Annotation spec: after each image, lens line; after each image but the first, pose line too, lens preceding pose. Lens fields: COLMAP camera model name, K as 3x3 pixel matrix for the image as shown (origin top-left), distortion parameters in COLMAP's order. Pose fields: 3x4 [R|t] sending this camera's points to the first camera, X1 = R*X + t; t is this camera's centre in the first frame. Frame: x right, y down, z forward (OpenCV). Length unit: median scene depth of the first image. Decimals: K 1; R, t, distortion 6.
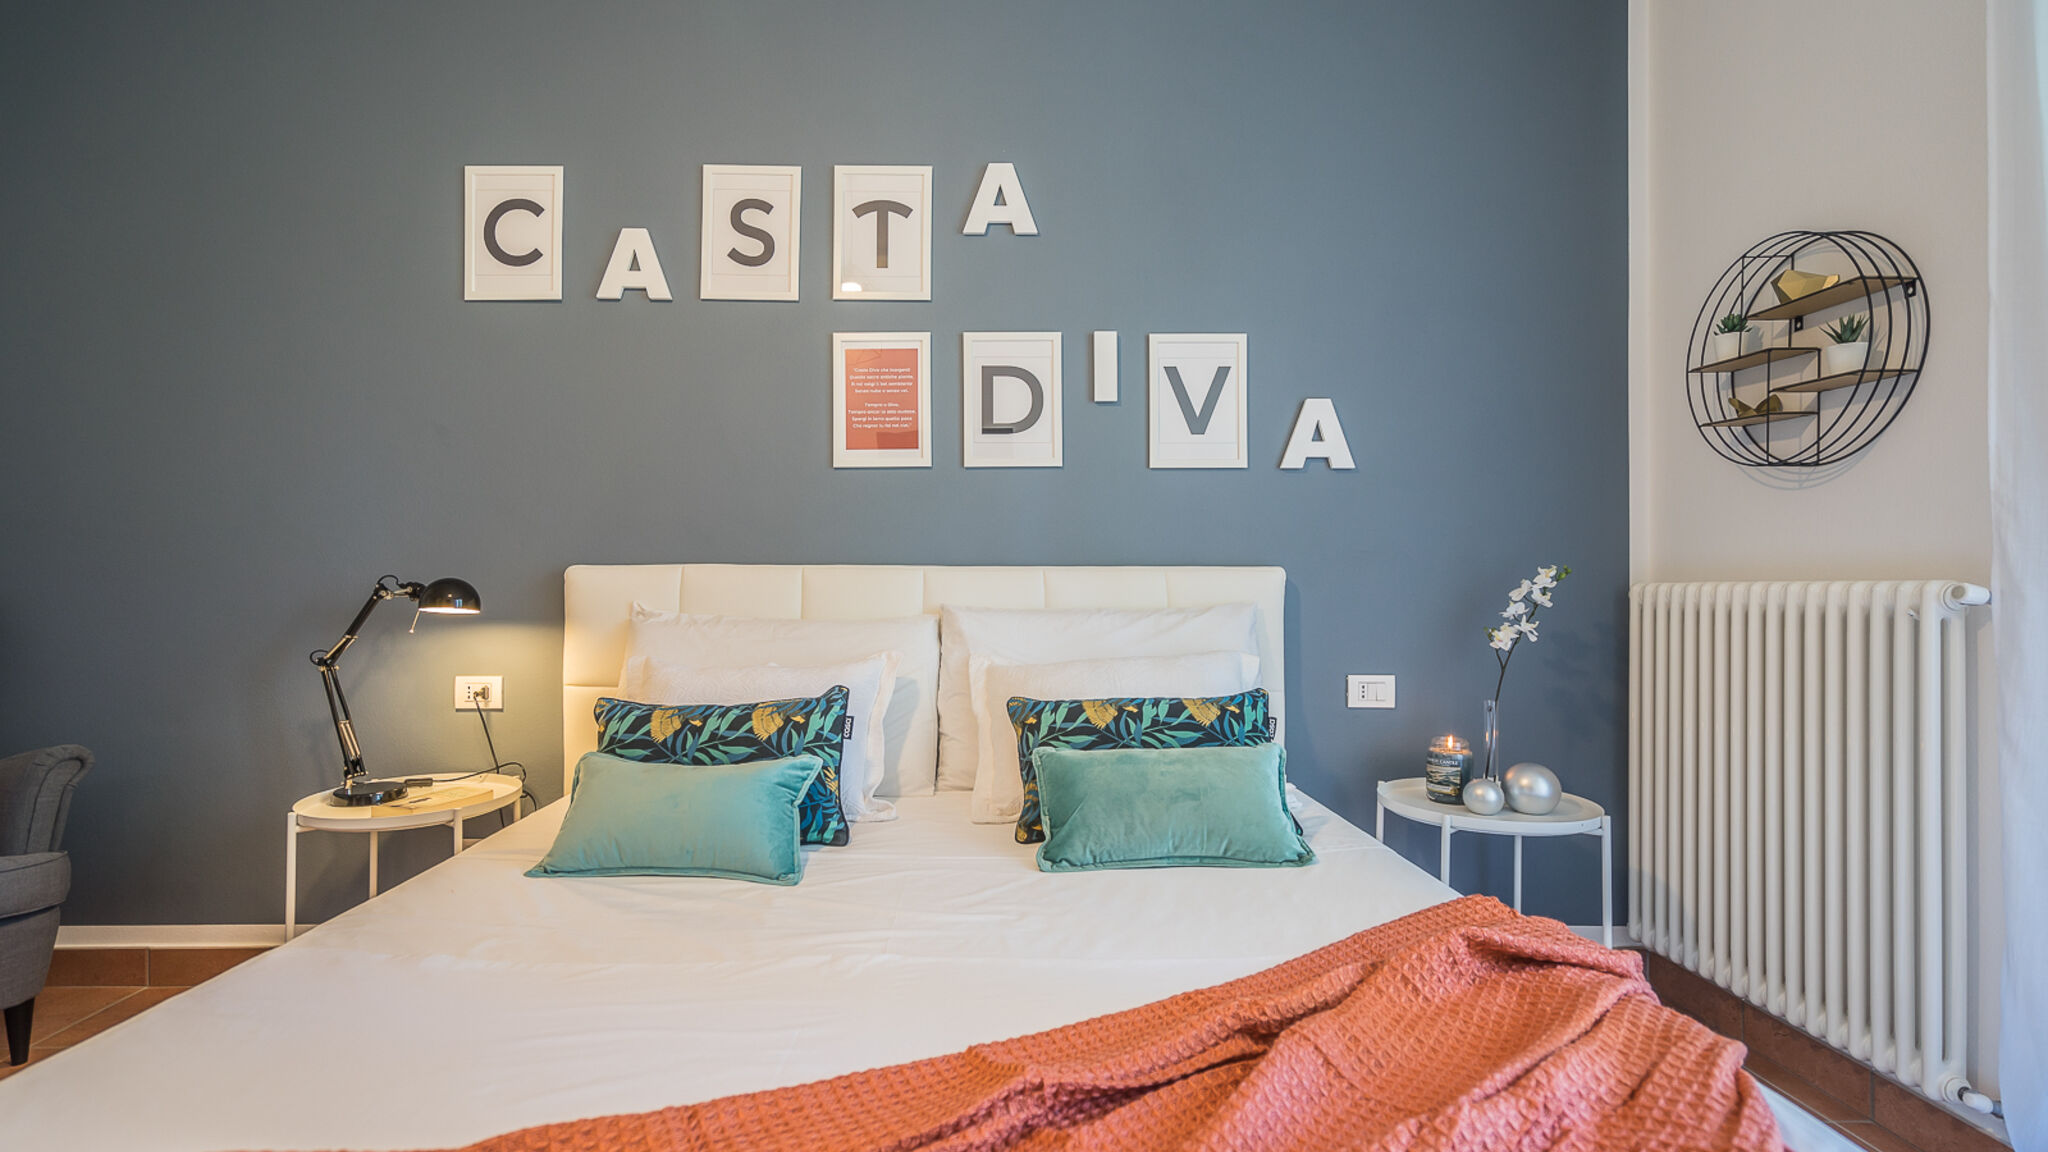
lens RADIAL K [[932.1, 0, 1005.7], [0, 932.1, 581.1], [0, 0, 1]] dist [-0.008121, 0.001977]
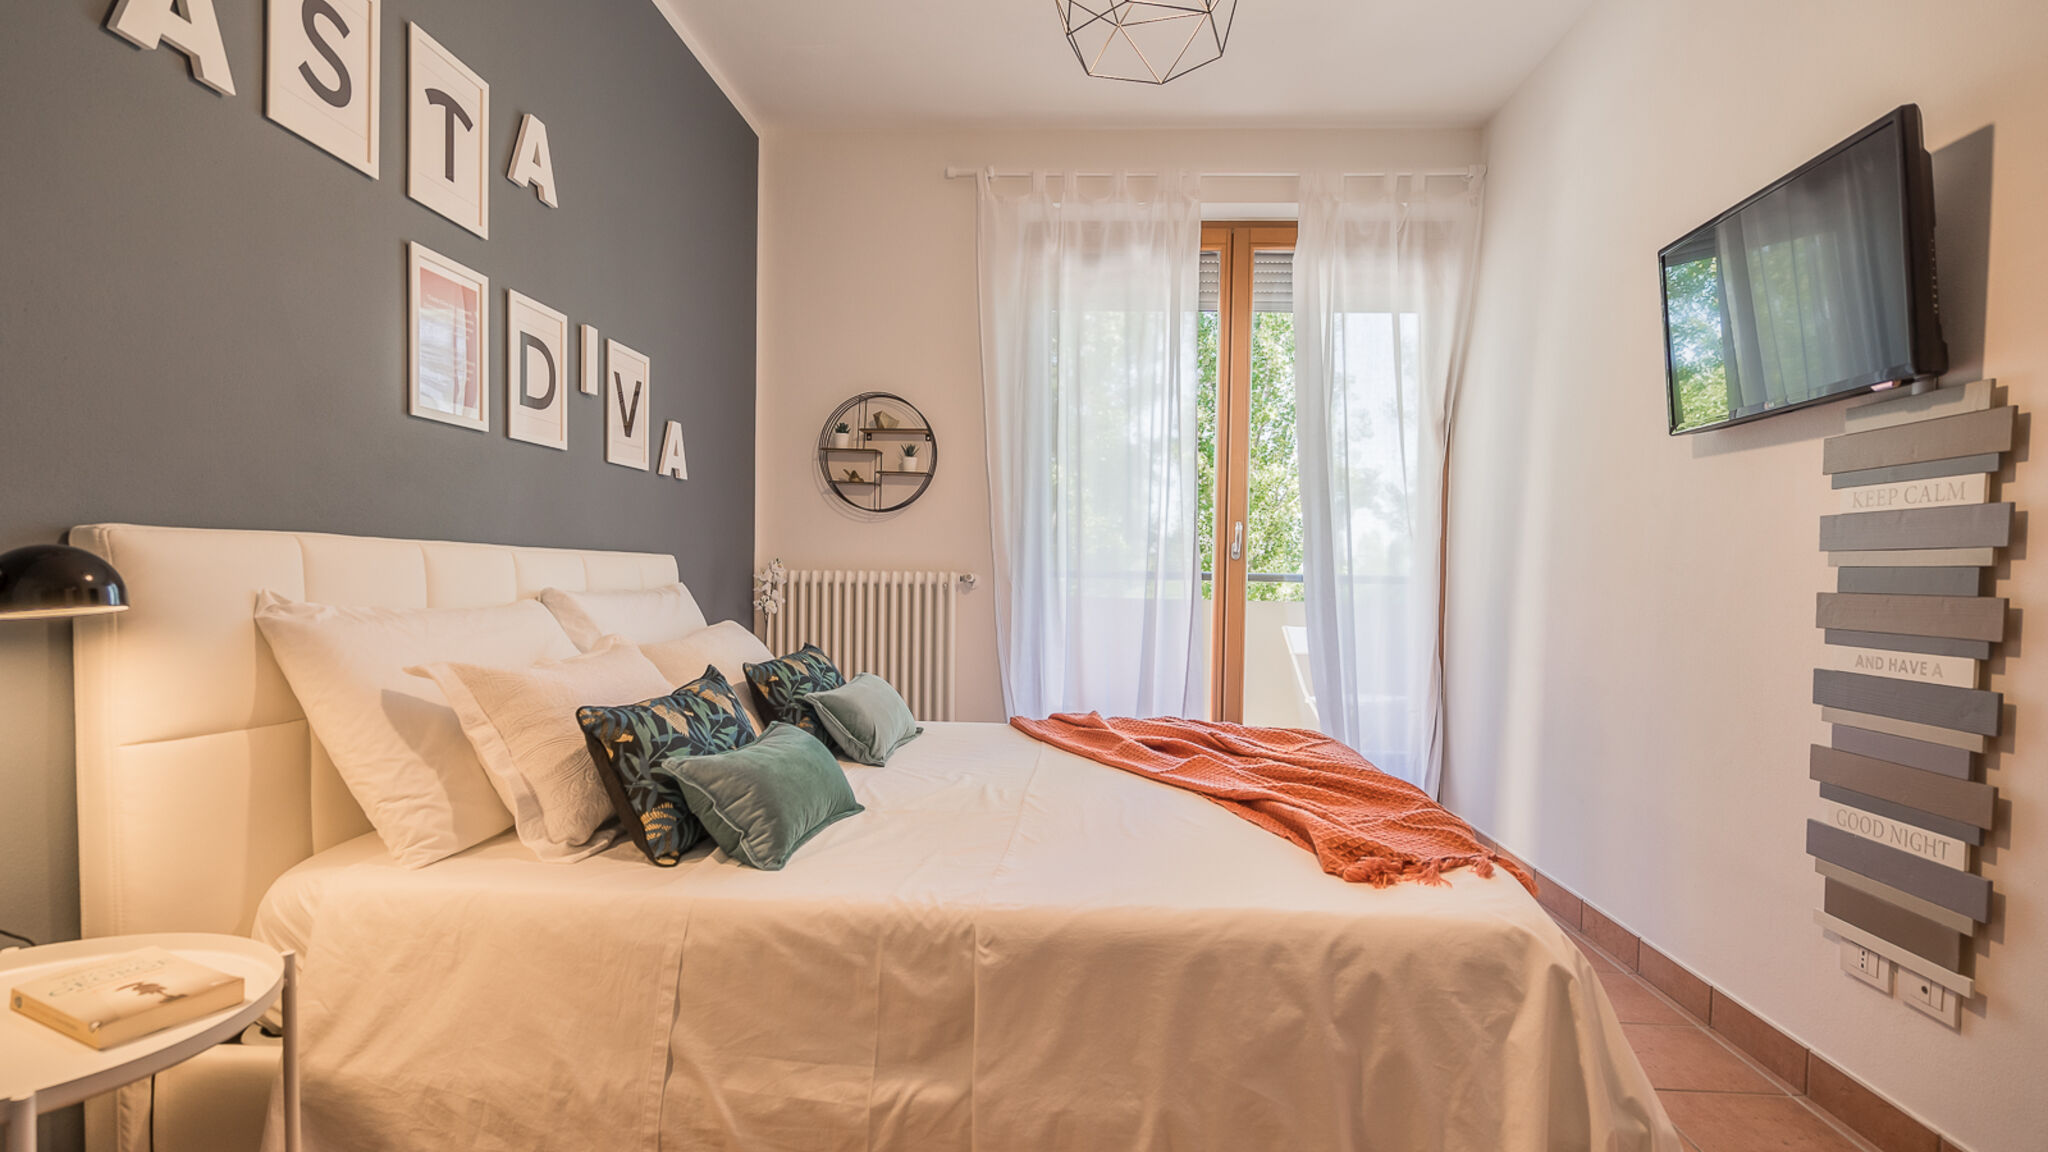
lens RADIAL K [[1003.9, 0, 1030.7], [0, 1003.9, 608.0], [0, 0, 1]] dist [0.009245, -0.001029]
pose [[0.057042, -0.034689, 0.997769, -1.007493], [-0.021233, 0.999128, 0.035950, -0.001637], [-0.998146, -0.023236, 0.056255, 0.429752]]
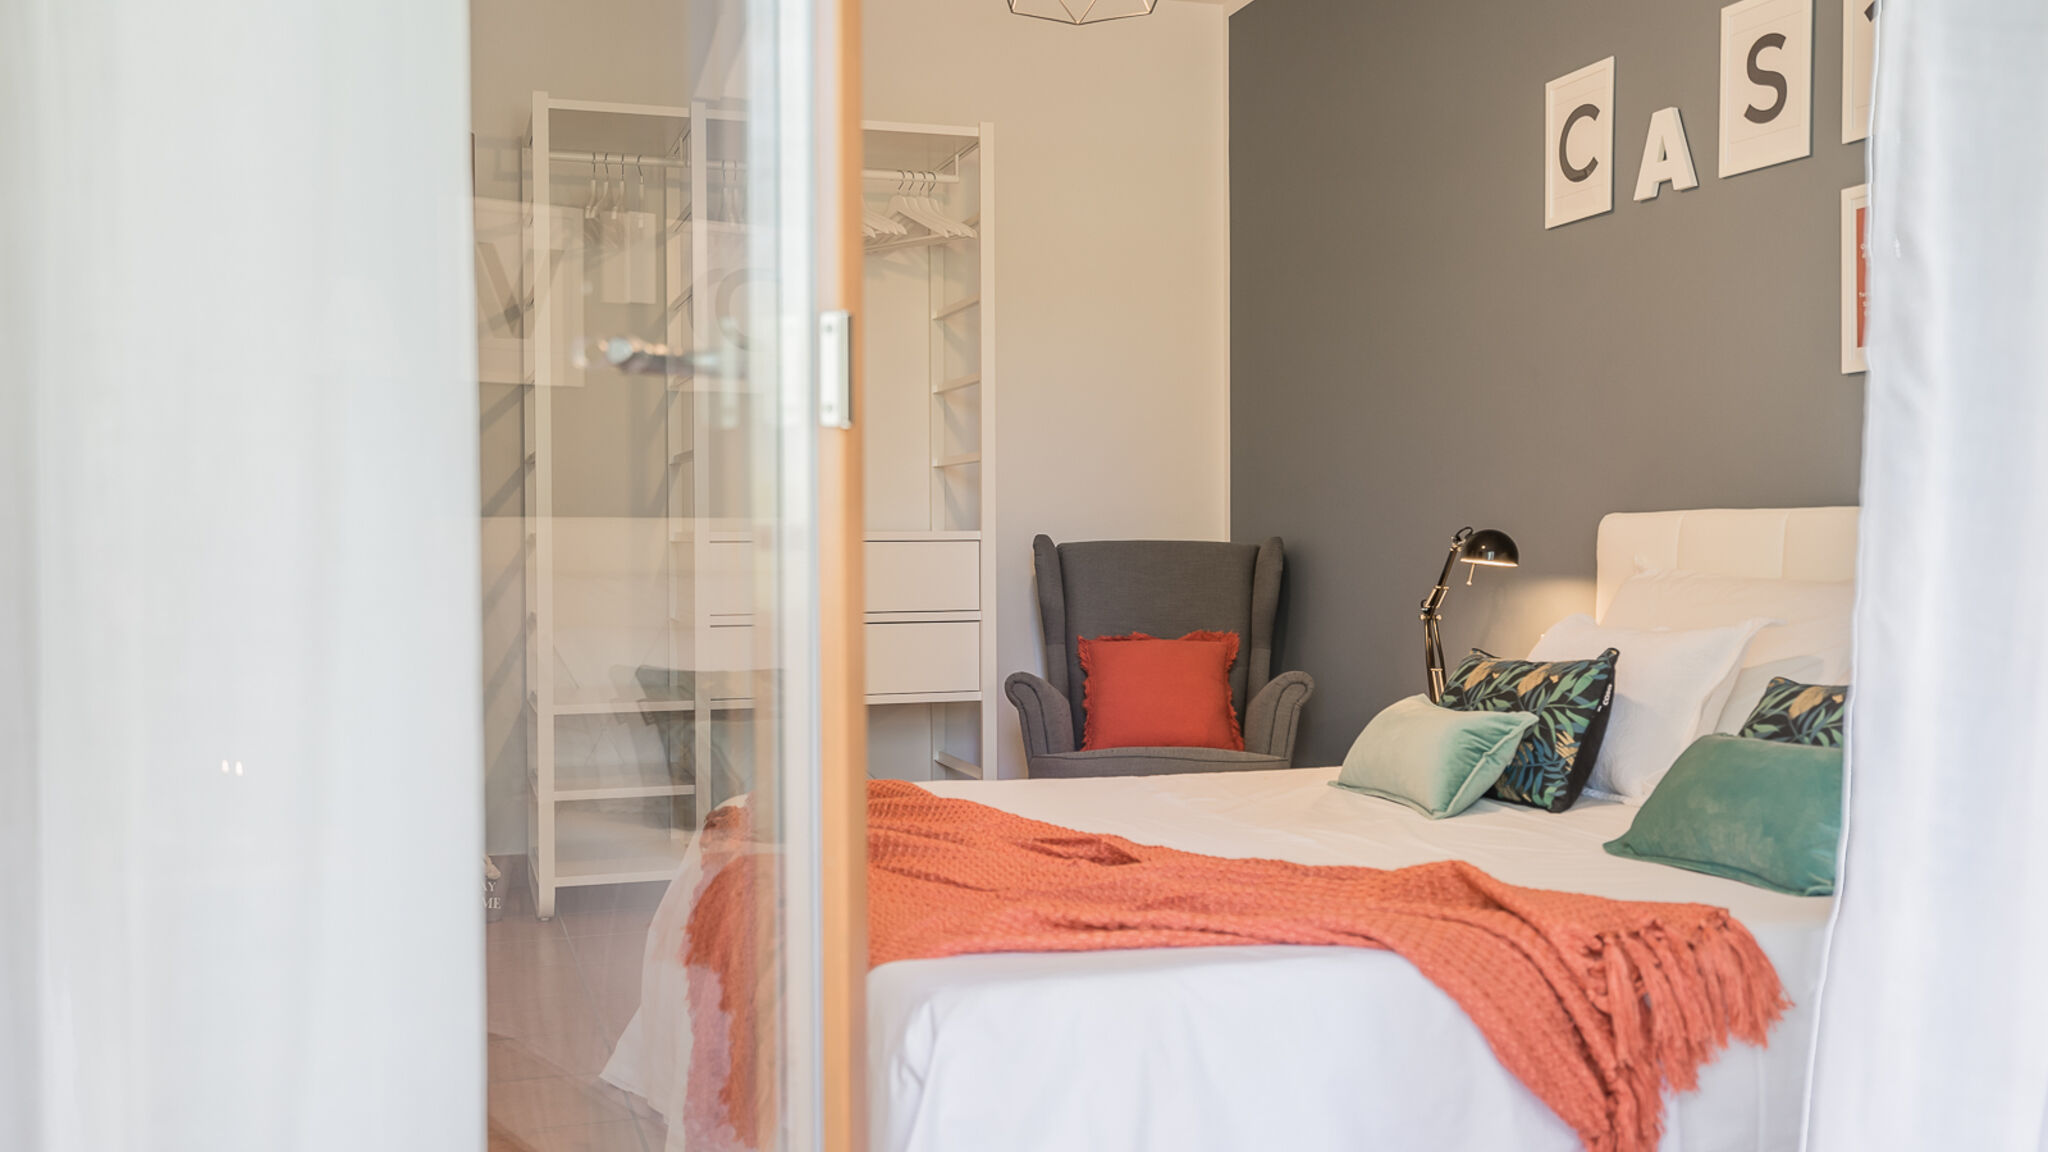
lens RADIAL K [[1752.9, 0, 1025.8], [0, 1752.9, 581.1], [0, 0, 1]] dist [0.001835, -0.001066]
pose [[0.308656, 0.022099, -0.950917, 0.931056], [0.004400, 0.999686, 0.024660, 0.002707], [0.951164, -0.011795, 0.308462, -0.035786]]
